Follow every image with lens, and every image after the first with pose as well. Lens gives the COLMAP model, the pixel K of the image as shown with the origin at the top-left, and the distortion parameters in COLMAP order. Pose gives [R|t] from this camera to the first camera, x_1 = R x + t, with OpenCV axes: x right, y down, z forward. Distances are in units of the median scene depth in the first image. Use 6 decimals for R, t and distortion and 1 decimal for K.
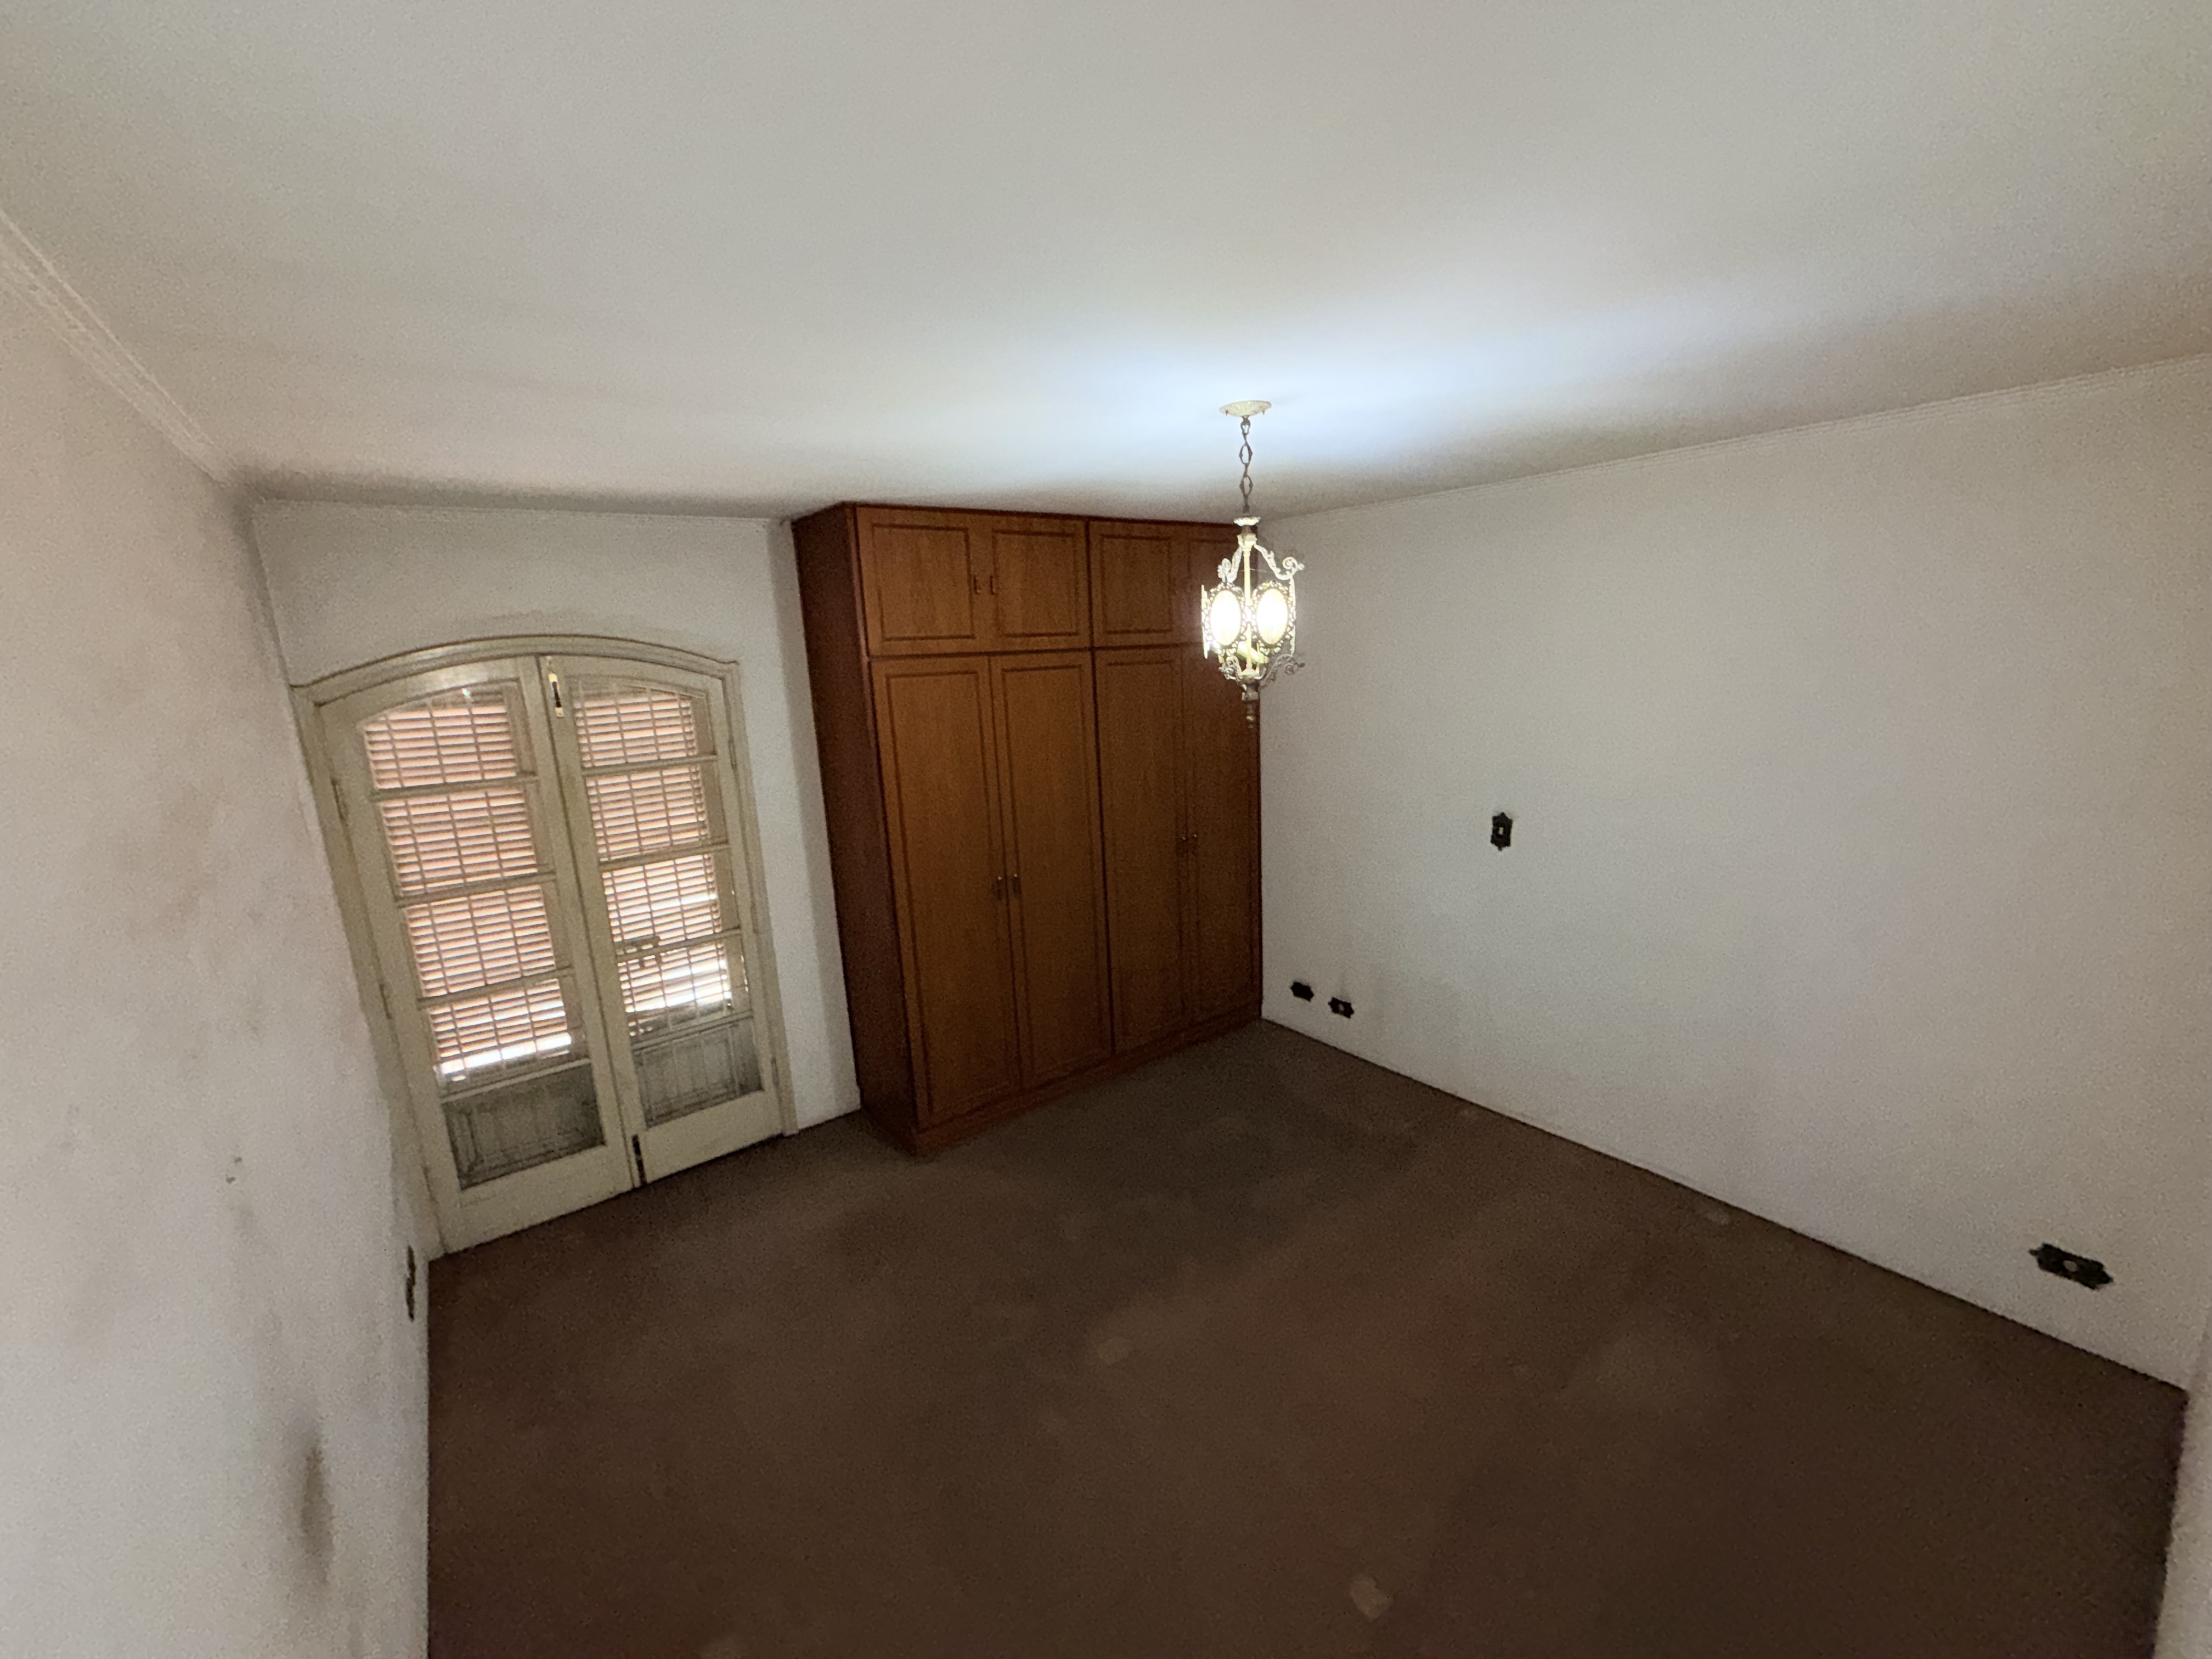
lens RADIAL K [[877.8, 0, 1098.9], [0, 877.8, 828.5], [0, 0, 1]] dist [-0.001555, -0.000092]
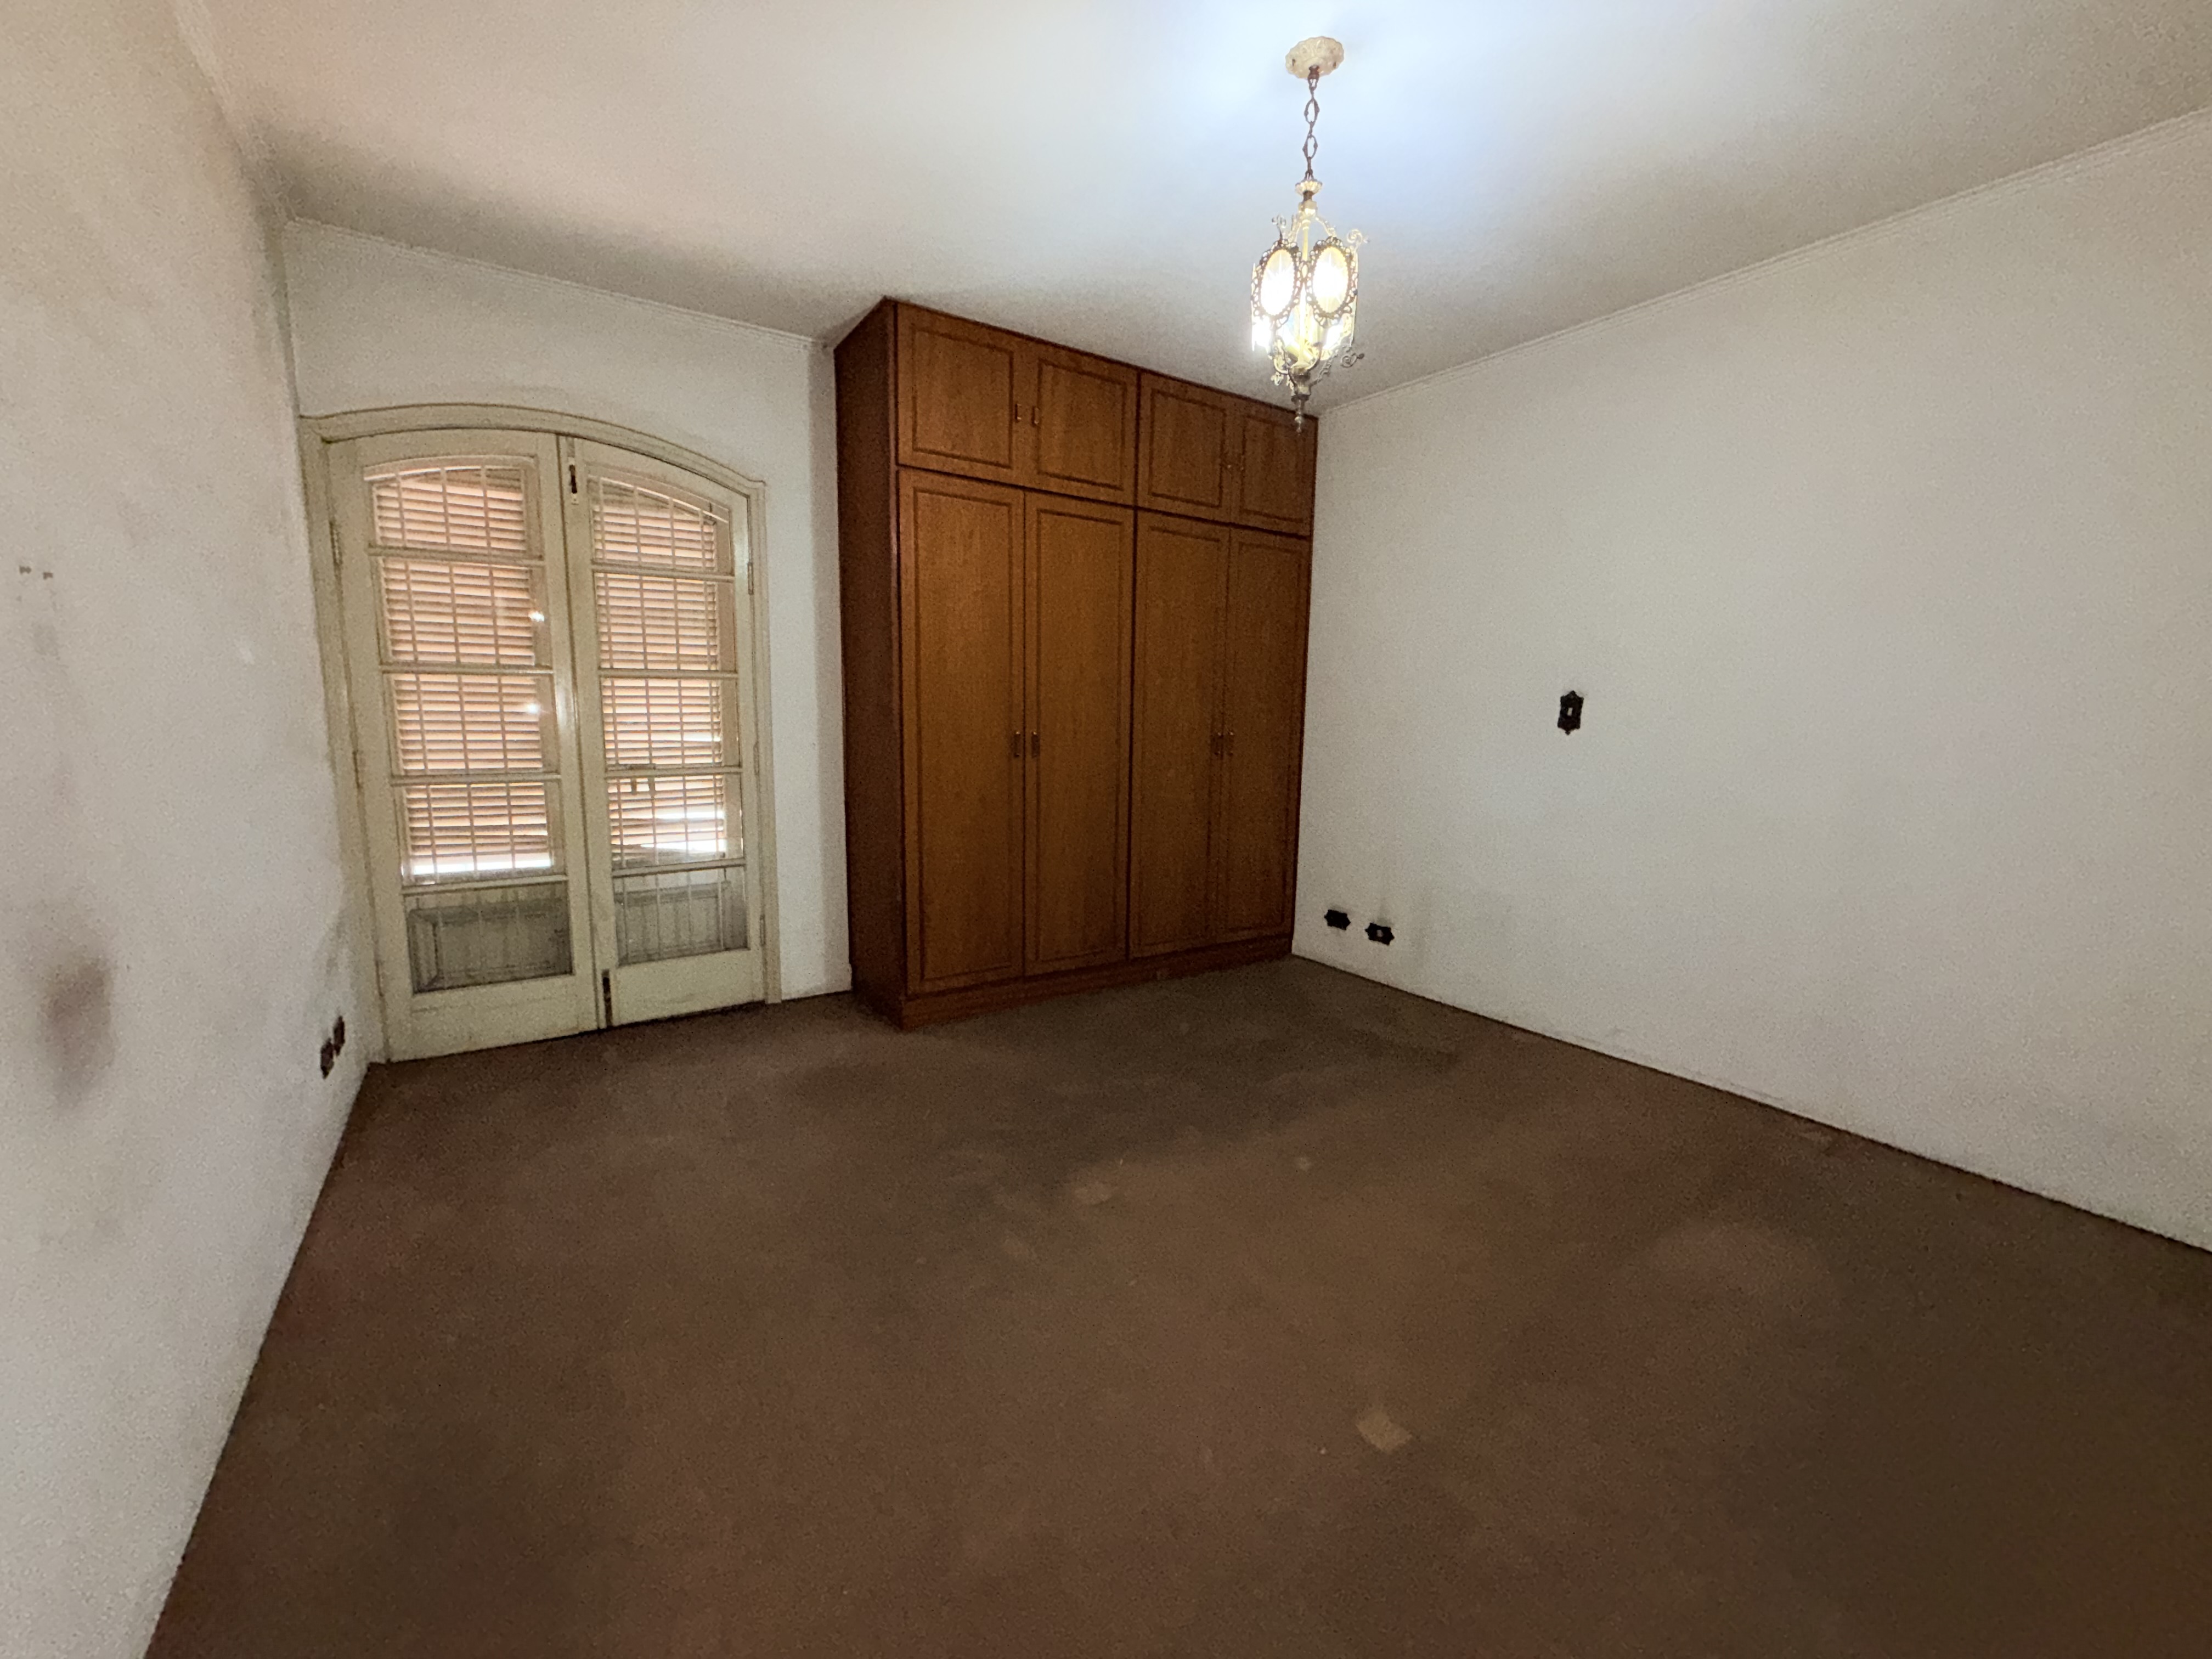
lens RADIAL K [[884.4, 0, 1098.7], [0, 884.4, 828.0], [0, 0, 1]] dist [-0.001373, -0.000341]
pose [[0.996190, 0.072409, -0.048616, 0.026493], [-0.075514, 0.994998, -0.065403, 0.218884], [0.043637, 0.068825, 0.996674, 0.076831]]
